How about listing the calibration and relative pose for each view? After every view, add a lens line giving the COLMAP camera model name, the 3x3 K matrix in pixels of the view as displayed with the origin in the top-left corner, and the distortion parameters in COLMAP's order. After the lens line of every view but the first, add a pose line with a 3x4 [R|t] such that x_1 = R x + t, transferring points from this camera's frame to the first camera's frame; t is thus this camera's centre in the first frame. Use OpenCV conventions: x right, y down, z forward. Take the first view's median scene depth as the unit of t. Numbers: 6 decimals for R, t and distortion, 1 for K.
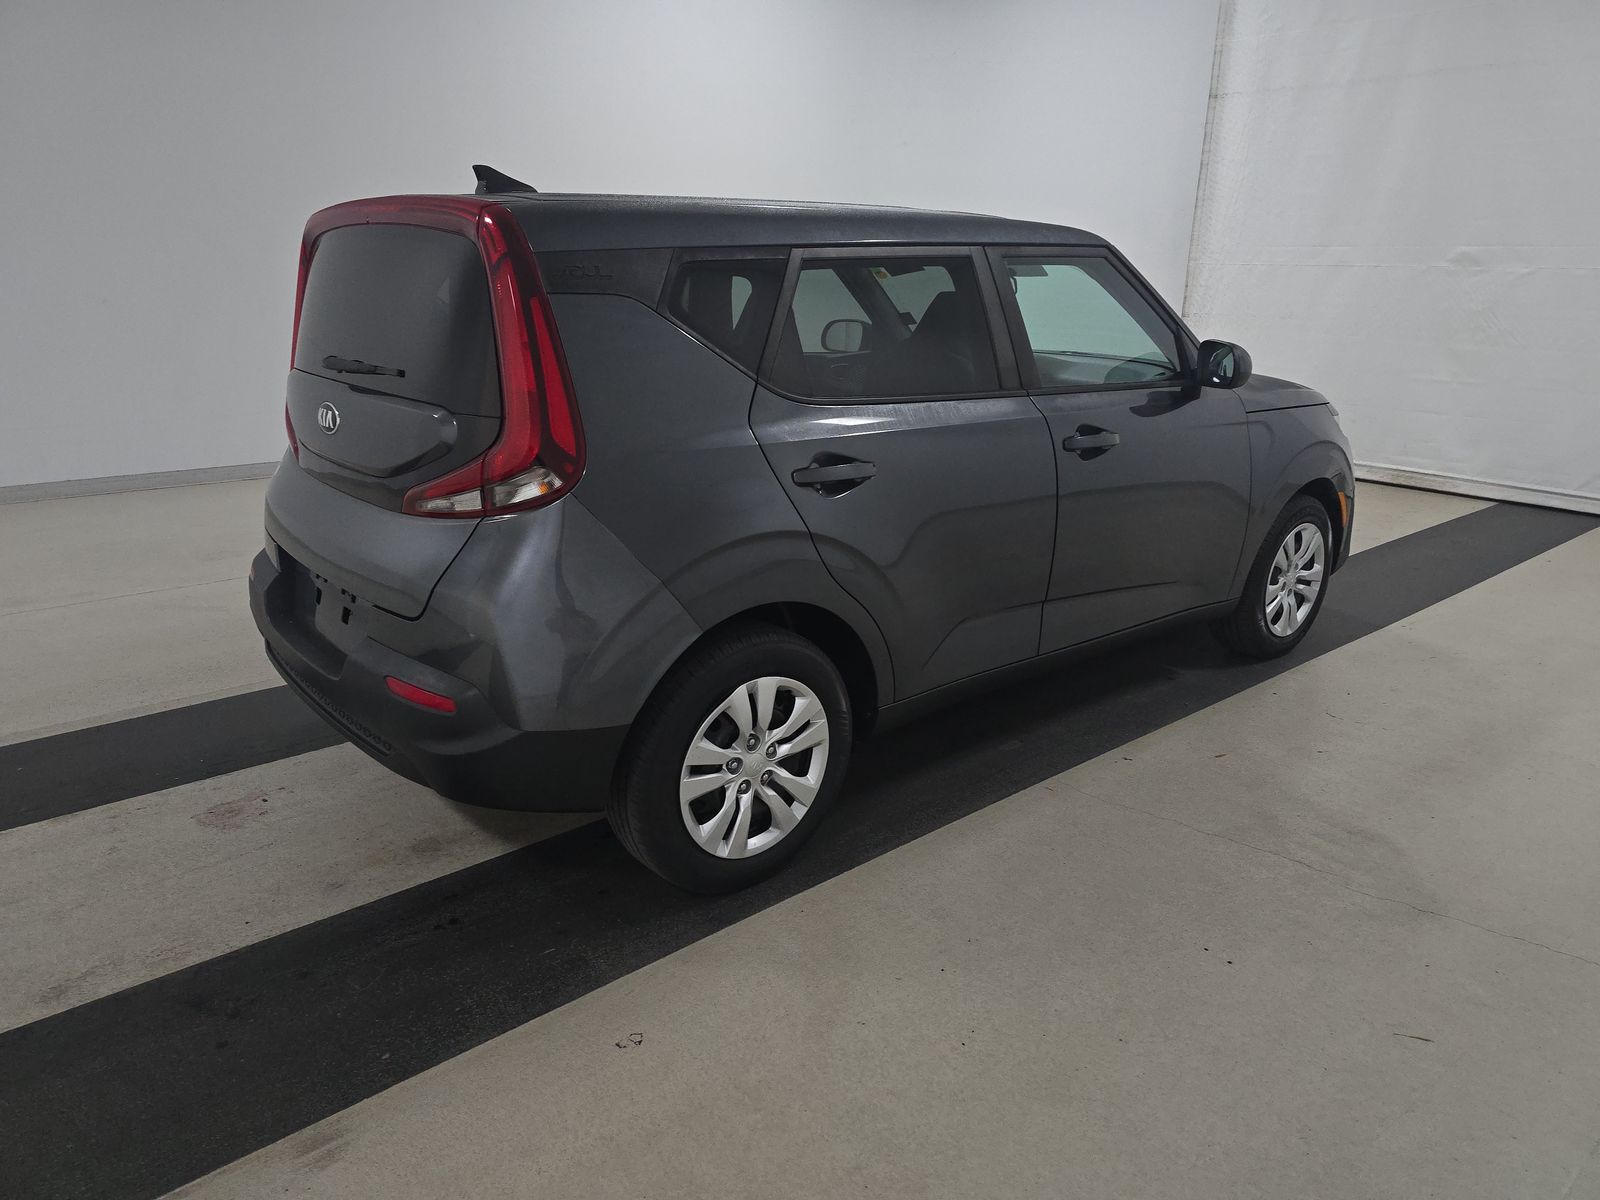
lens RADIAL K [[1076.7, 0, 806.4], [0, 1076.7, 598.8], [0, 0, 1]] dist [0.010992, -0.000537]
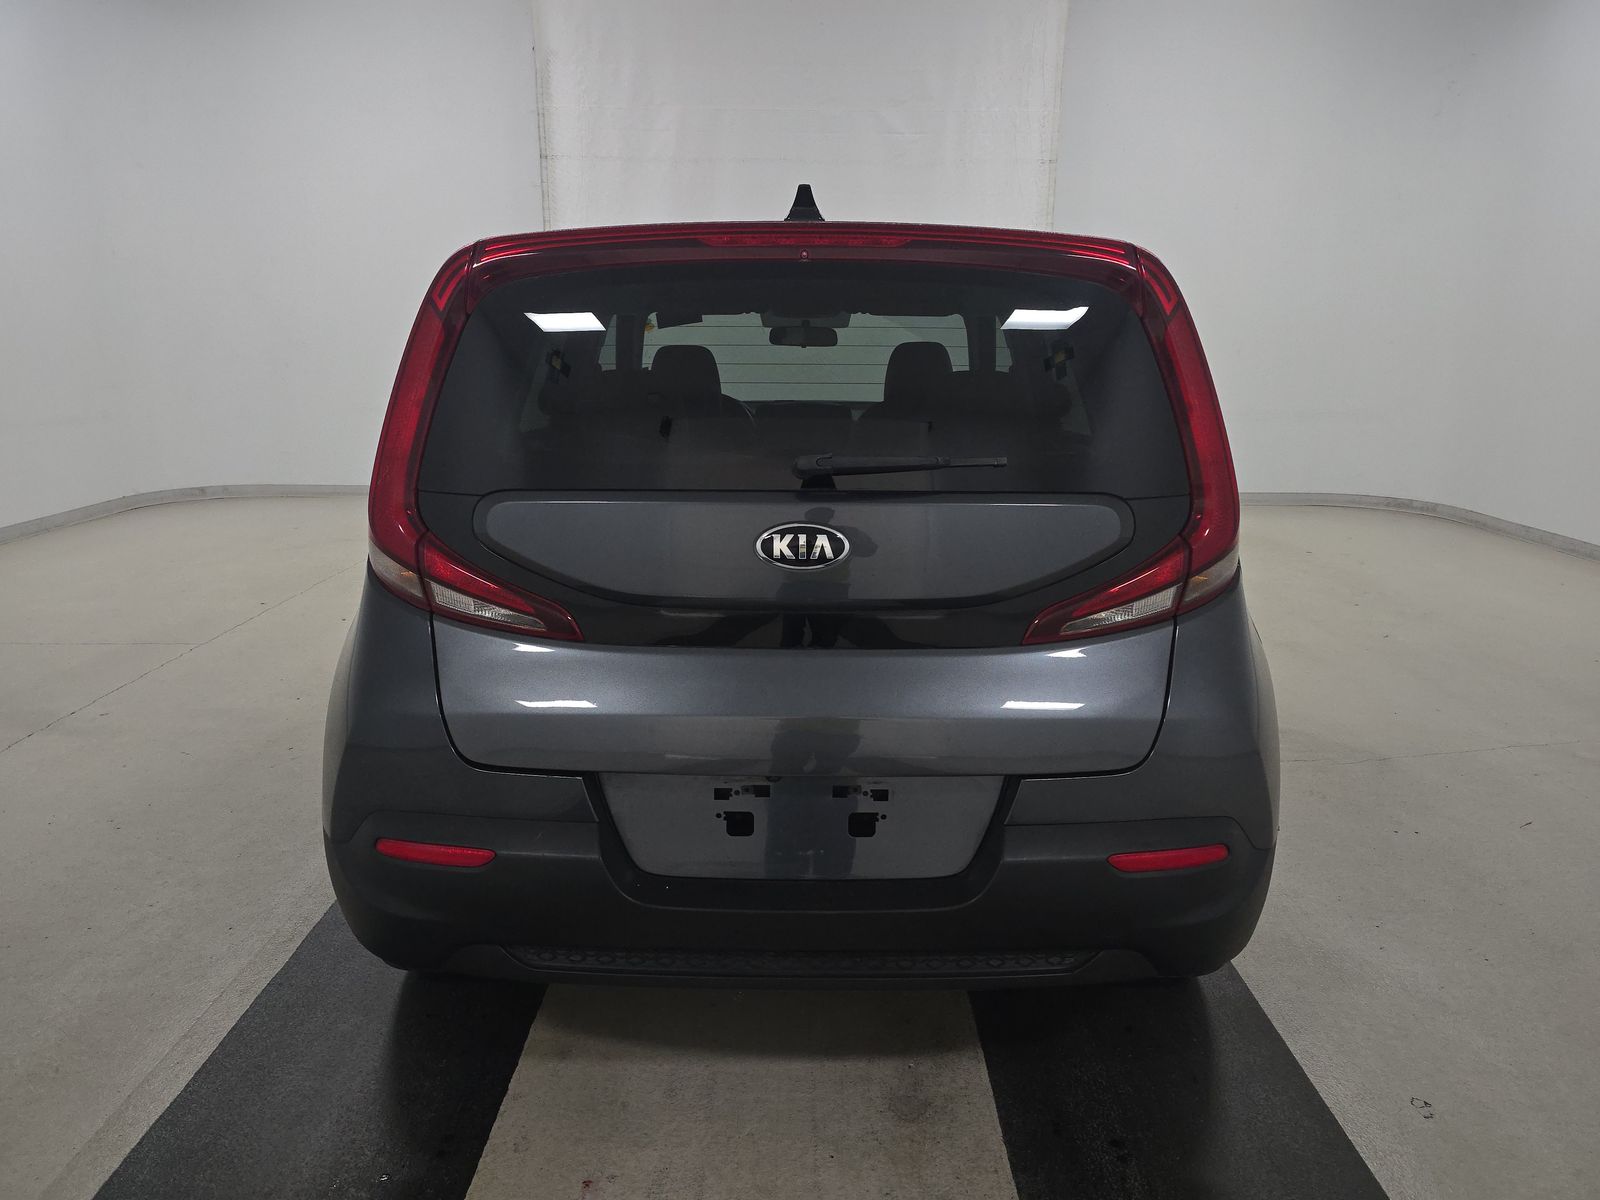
lens RADIAL K [[1076.7, 0, 804.1], [0, 1076.7, 599.5], [0, 0, 1]] dist [0.010992, -0.000537]
pose [[0.654821, -0.193404, 0.730619, -0.323981], [0.226540, 0.972482, 0.054391, -0.059501], [-0.721034, 0.129898, 0.680615, 0.193341]]
